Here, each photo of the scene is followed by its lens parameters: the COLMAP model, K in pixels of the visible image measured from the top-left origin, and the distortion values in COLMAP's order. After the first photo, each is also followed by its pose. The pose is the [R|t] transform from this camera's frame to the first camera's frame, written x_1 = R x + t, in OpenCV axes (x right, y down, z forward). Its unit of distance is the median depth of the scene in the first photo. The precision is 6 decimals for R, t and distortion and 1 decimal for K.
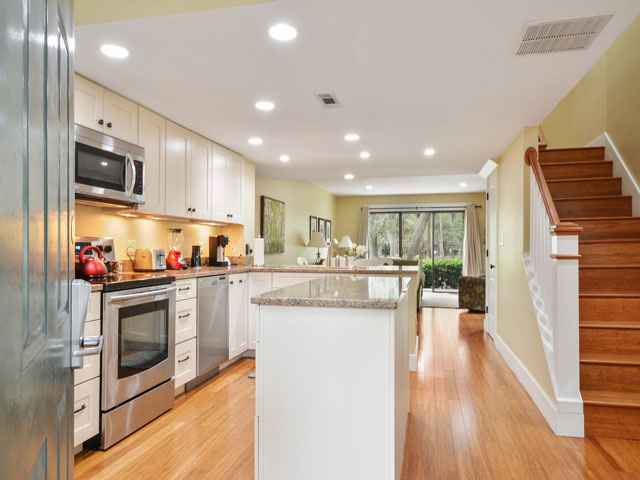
lens RADIAL K [[443.3, 0, 320.0], [0, 443.3, 240.0], [0, 0, 1]] dist [0.001099, 0.000586]
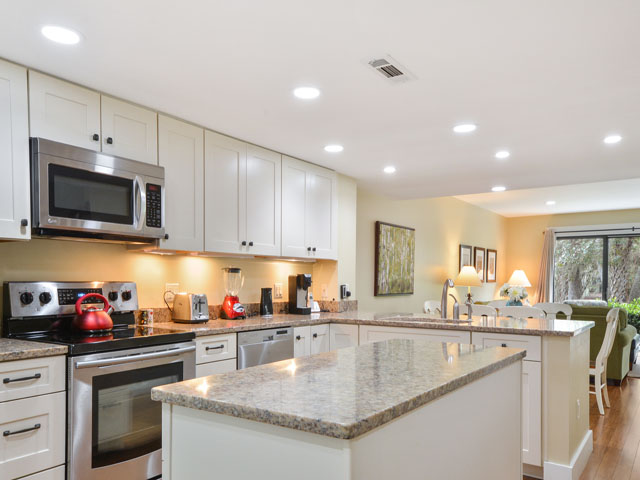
lens RADIAL K [[516.3, 0, 317.7], [0, 516.3, 281.4], [0, 0, 1]] dist [0.071879, -0.006076]
pose [[0.934746, 0.001750, -0.355313, 0.137090], [0.004166, 0.999865, 0.015882, -0.014083], [0.355293, -0.016326, 0.934612, 0.167661]]
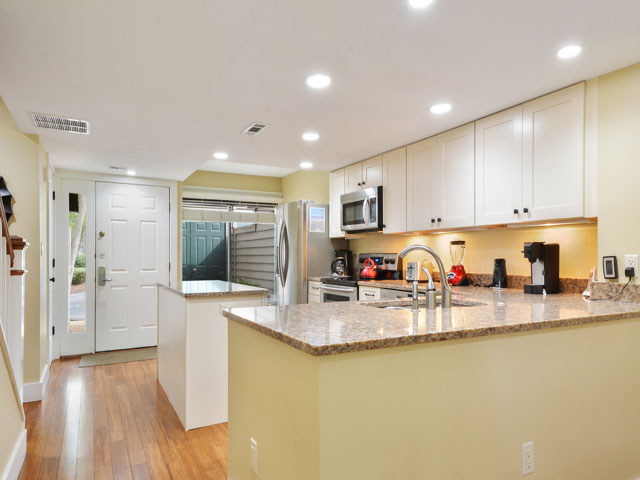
lens RADIAL K [[418.6, 0, 320.0], [0, 418.6, 240.0], [0, 0, 1]] dist [0.061782, -0.000544]
pose [[-0.737534, -0.013807, -0.675168, 0.435269], [0.022926, 0.998703, -0.045468, 0.006659], [0.674920, -0.049013, -0.736261, 1.334489]]
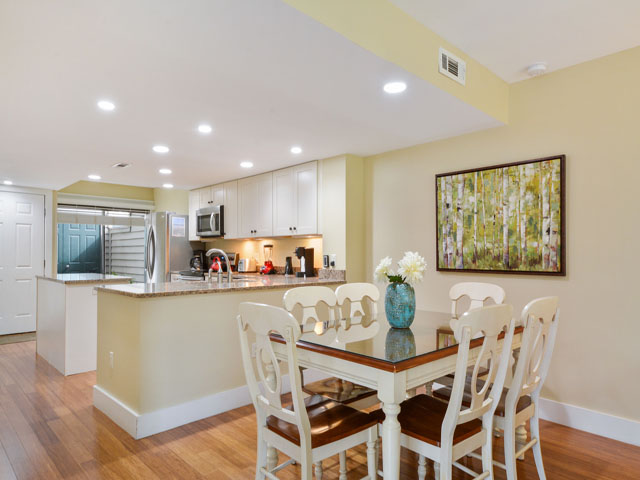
lens RADIAL K [[418.6, 0, 320.0], [0, 418.6, 240.0], [0, 0, 1]] dist [0.061782, -0.000544]
pose [[-0.544611, -0.018259, -0.838490, 0.639758], [0.020332, 0.999182, -0.034965, 0.008691], [0.838442, -0.036090, -0.543794, 1.705598]]
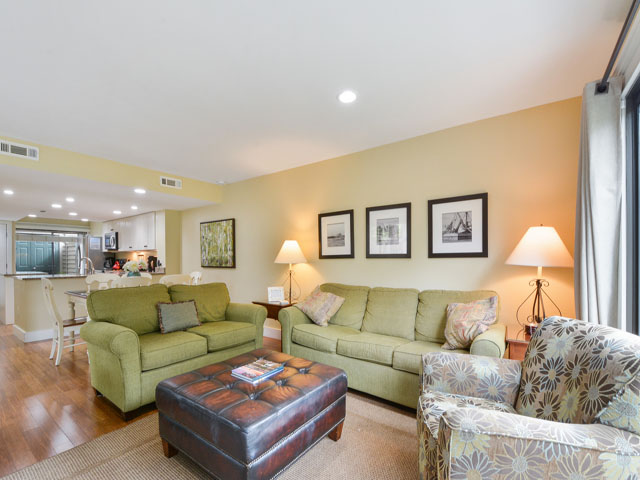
lens RADIAL K [[296.7, 0, 319.4], [0, 296.7, 259.6], [0, 0, 1]] dist [0.022872, -0.000063]
pose [[-0.401847, 0.021810, -0.915447, 0.775827], [0.029016, 0.999518, 0.011076, 0.013581], [0.915247, -0.022112, -0.402286, 2.420098]]
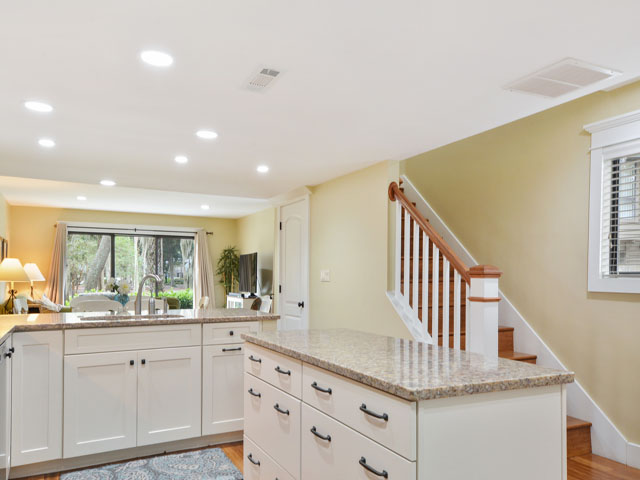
lens RADIAL K [[500.3, 0, 320.1], [0, 500.3, 275.9], [0, 0, 1]] dist [0.083425, -0.002875]
pose [[0.761622, 0.001445, 0.648020, -0.299932], [-0.013291, 0.999822, 0.013392, -0.015683], [-0.647885, -0.018813, 0.761506, 0.234031]]
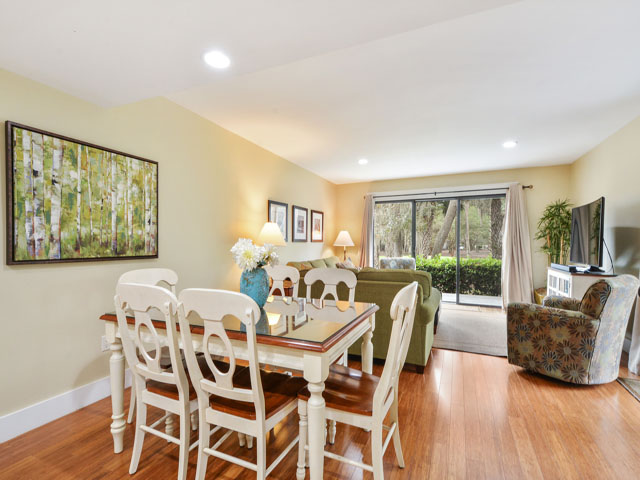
lens RADIAL K [[306.7, 0, 320.2], [0, 306.7, 251.7], [0, 0, 1]] dist [0.010434, -0.001050]
pose [[0.983942, -0.000149, -0.178491, 0.295050], [0.007405, 0.999173, 0.039986, 0.014513], [0.178337, -0.040666, 0.983129, 1.112676]]
